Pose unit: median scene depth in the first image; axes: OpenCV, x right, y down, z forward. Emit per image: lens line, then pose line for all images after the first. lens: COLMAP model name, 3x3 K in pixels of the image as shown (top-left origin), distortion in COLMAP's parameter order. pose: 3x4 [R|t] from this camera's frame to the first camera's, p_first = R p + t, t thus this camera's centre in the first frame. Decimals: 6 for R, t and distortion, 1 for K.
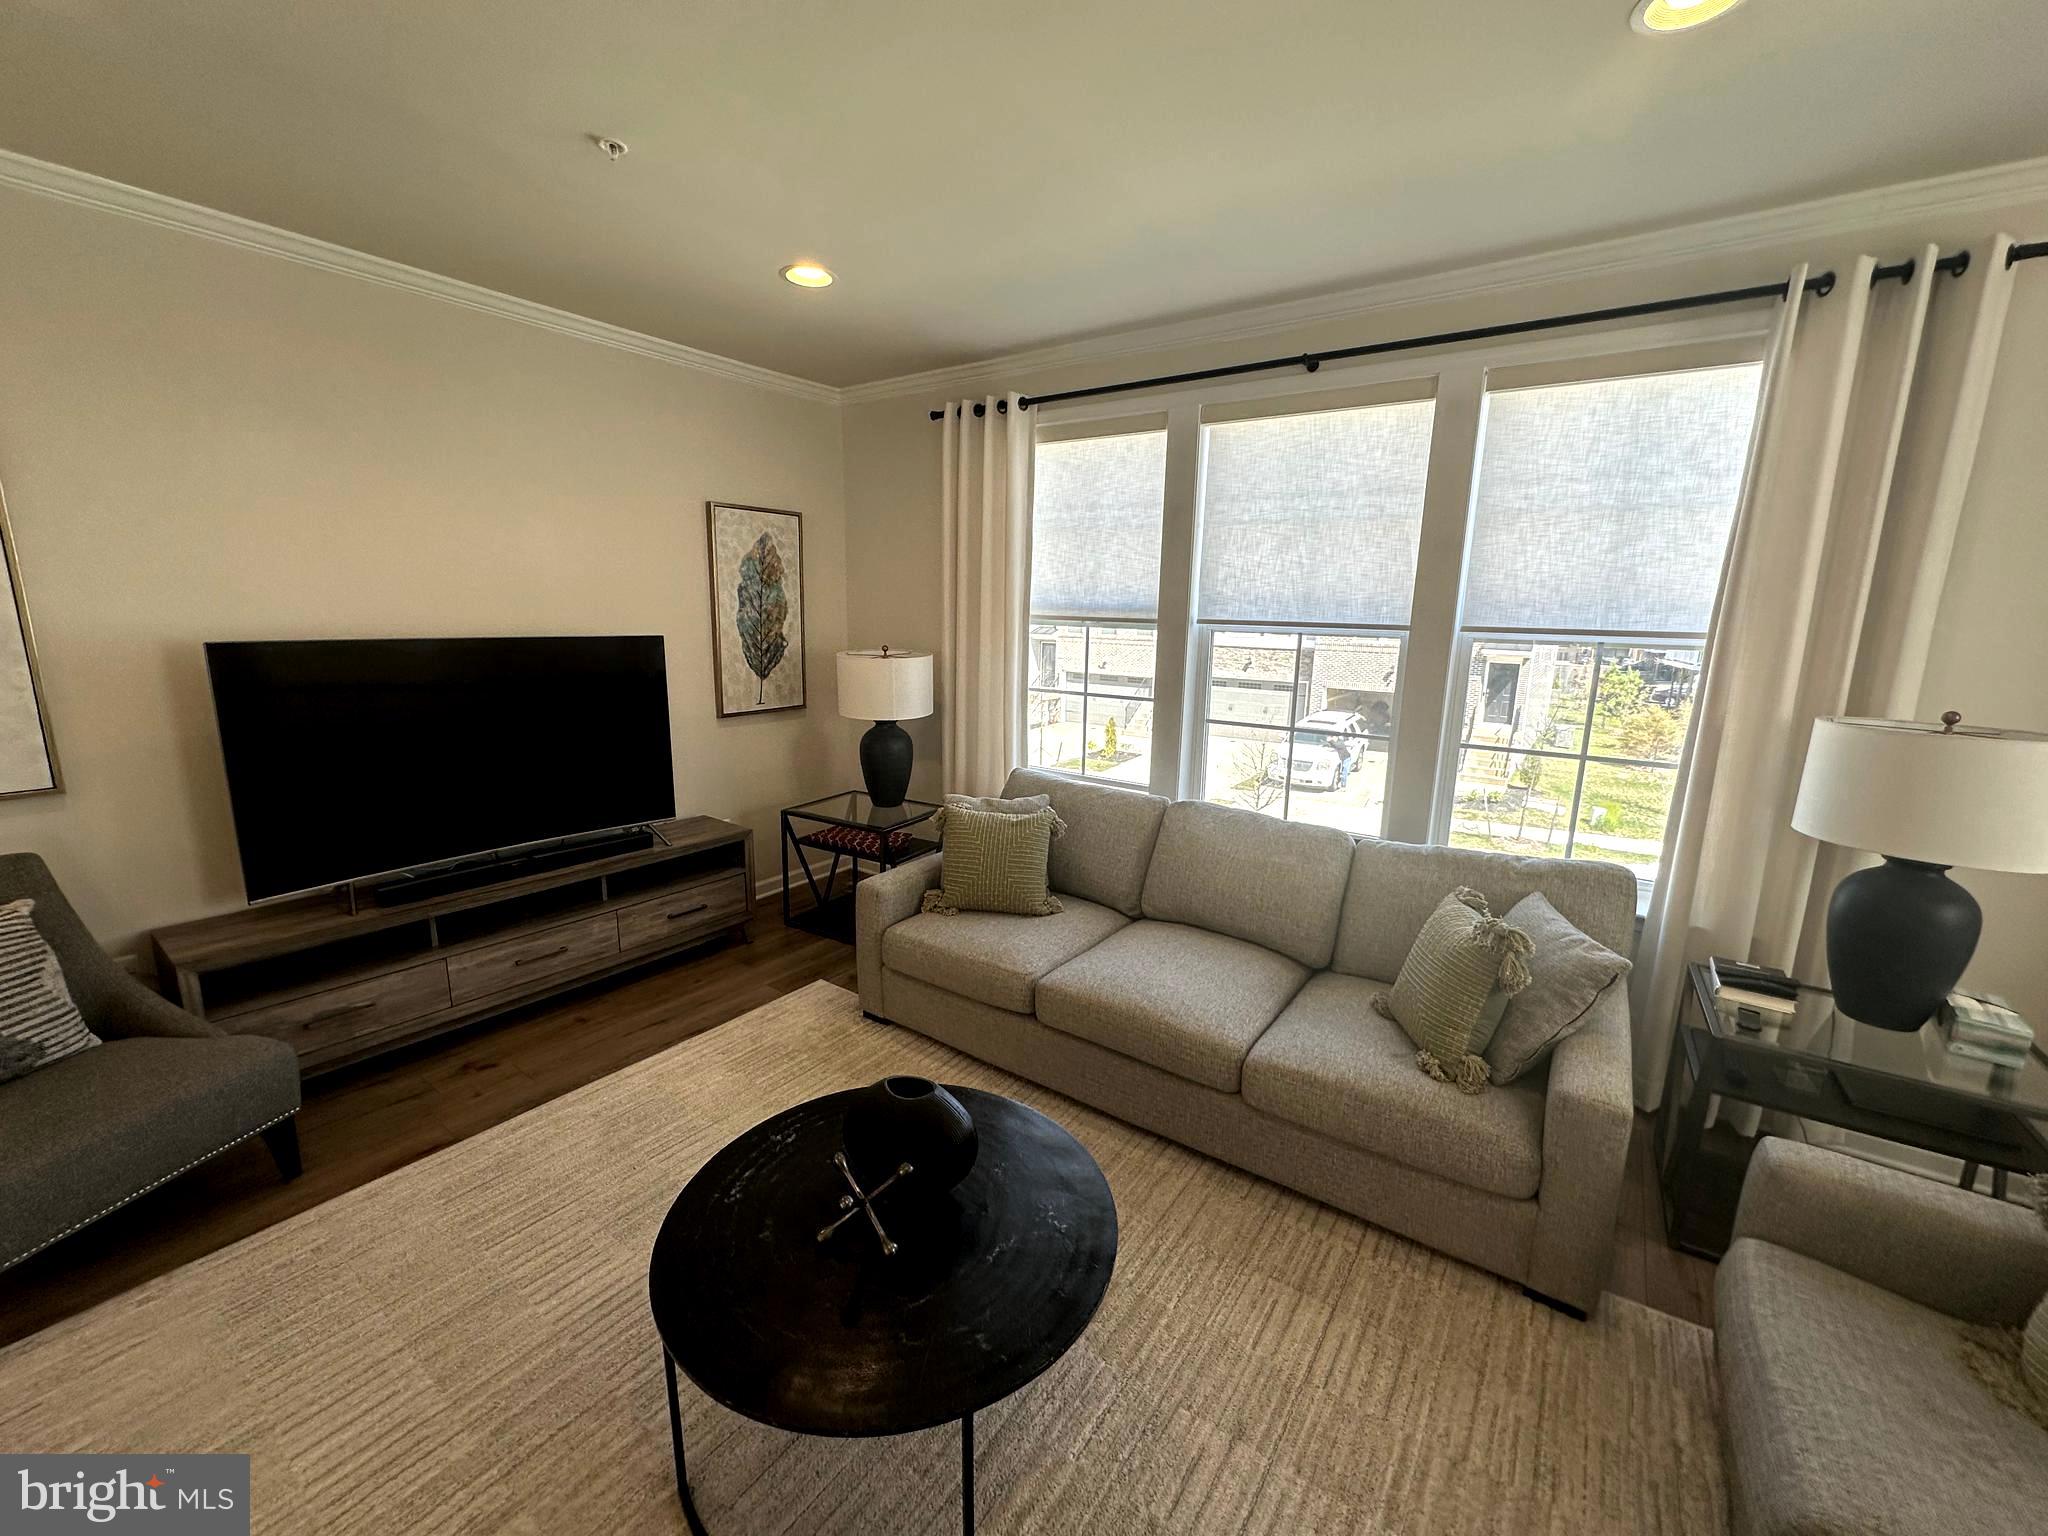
lens RADIAL K [[816.4, 0, 1030.8], [0, 816.4, 766.8], [0, 0, 1]] dist [0.000926, -0.000116]
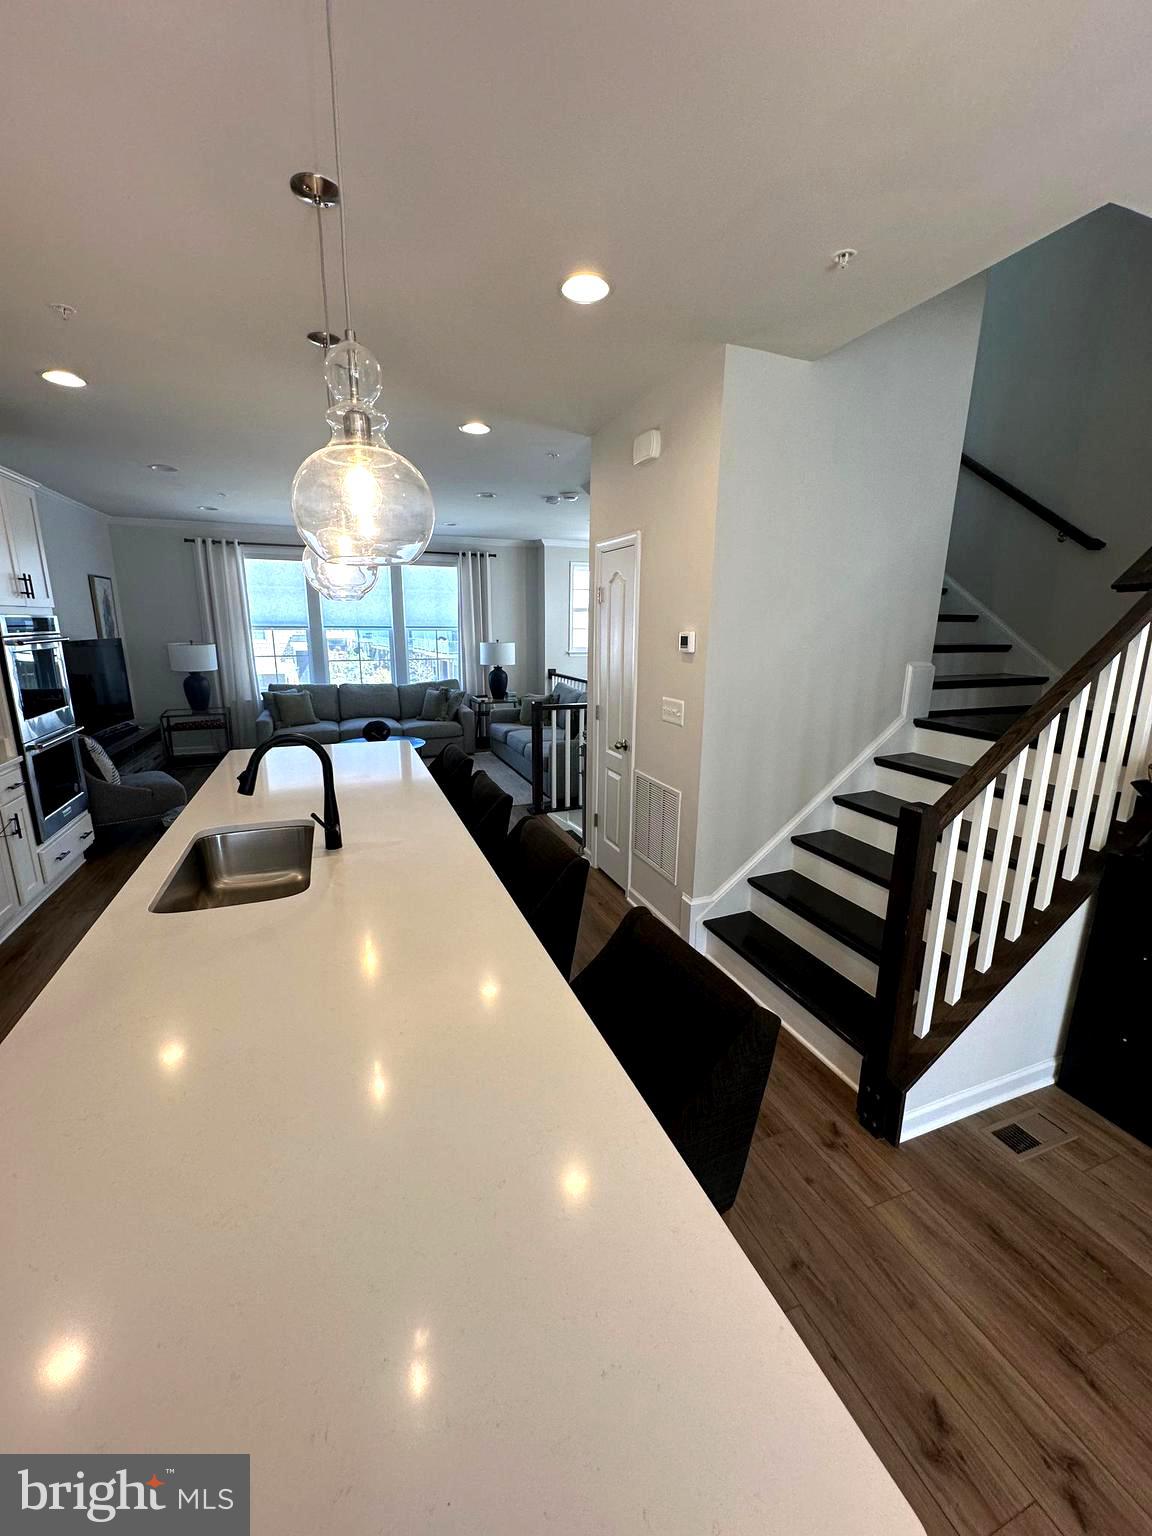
lens RADIAL K [[612.3, 0, 573.8], [0, 612.3, 762.0], [0, 0, 1]] dist [0.000926, -0.000116]
pose [[0.550308, -0.202239, 0.810099, -1.603836], [0.163595, 0.977534, 0.132908, 0.210848], [-0.818778, 0.059388, 0.571030, -1.322375]]
